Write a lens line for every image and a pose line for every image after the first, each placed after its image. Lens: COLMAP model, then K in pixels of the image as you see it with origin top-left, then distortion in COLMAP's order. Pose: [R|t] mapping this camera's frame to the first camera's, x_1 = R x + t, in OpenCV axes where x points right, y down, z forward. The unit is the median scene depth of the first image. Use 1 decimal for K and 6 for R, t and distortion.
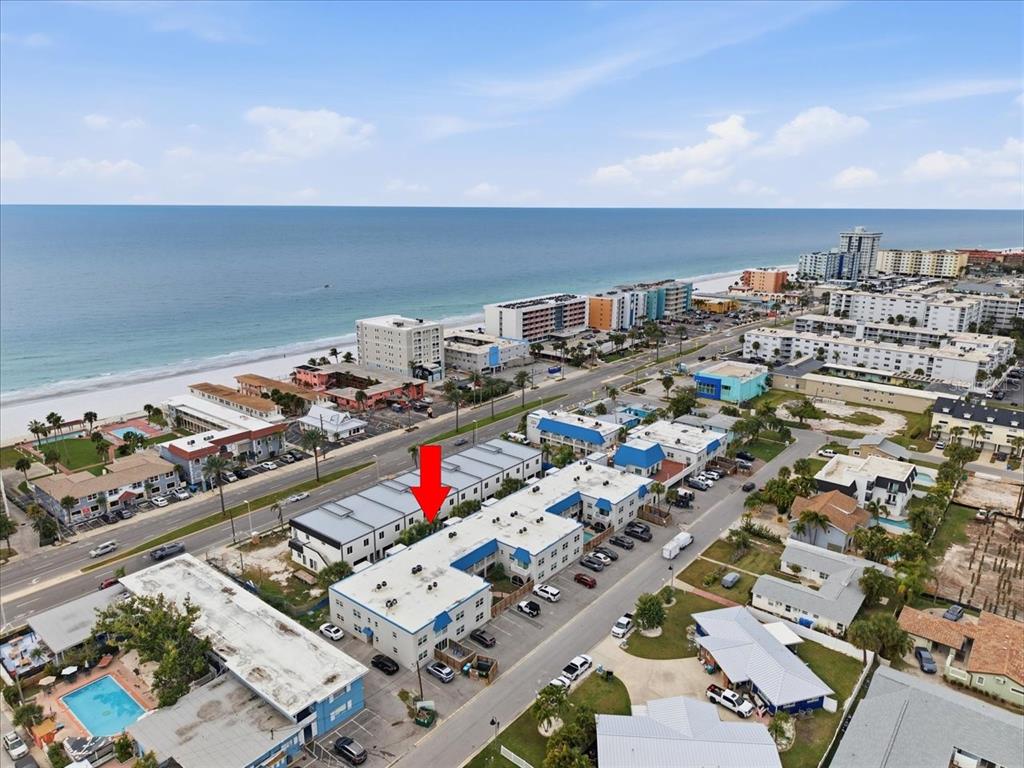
lens RADIAL K [[682.2, 0, 512.0], [0, 682.2, 384.0], [0, 0, 1]] dist [0.008463, -0.000597]
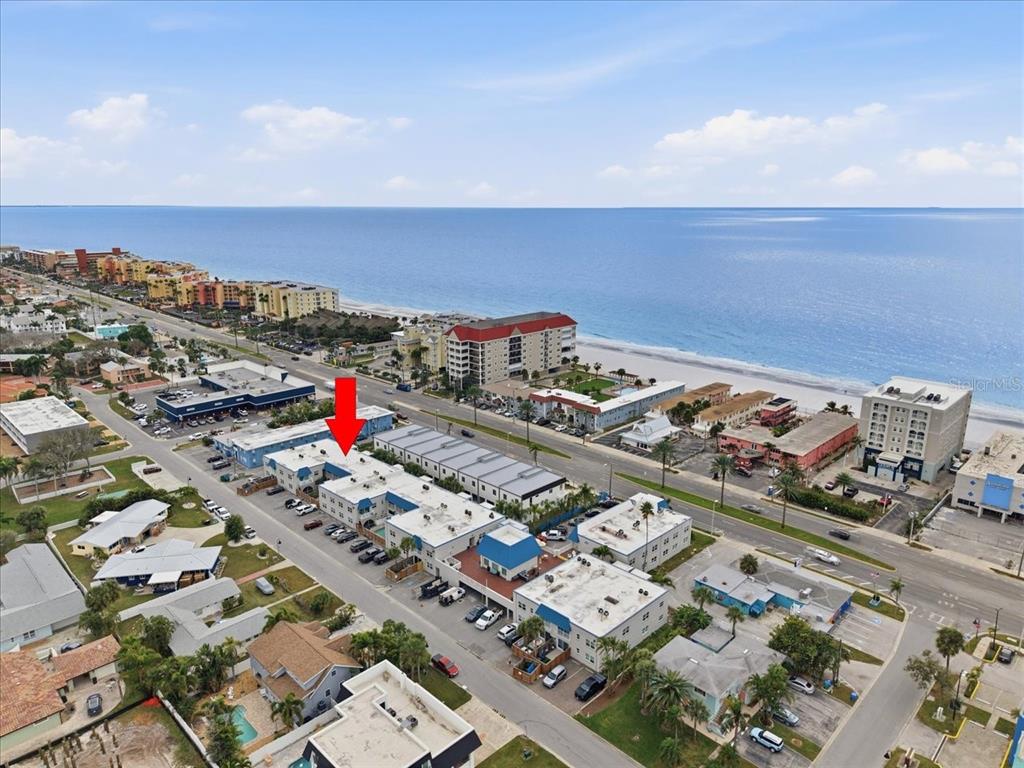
lens RADIAL K [[682.2, 0, 512.0], [0, 682.2, 384.0], [0, 0, 1]] dist [0.008463, -0.000597]
pose [[-0.098257, 0.249341, -0.963418, 1.014599], [-0.257031, 0.928896, 0.266620, -0.322922], [0.961395, 0.273826, -0.027182, 1.078947]]
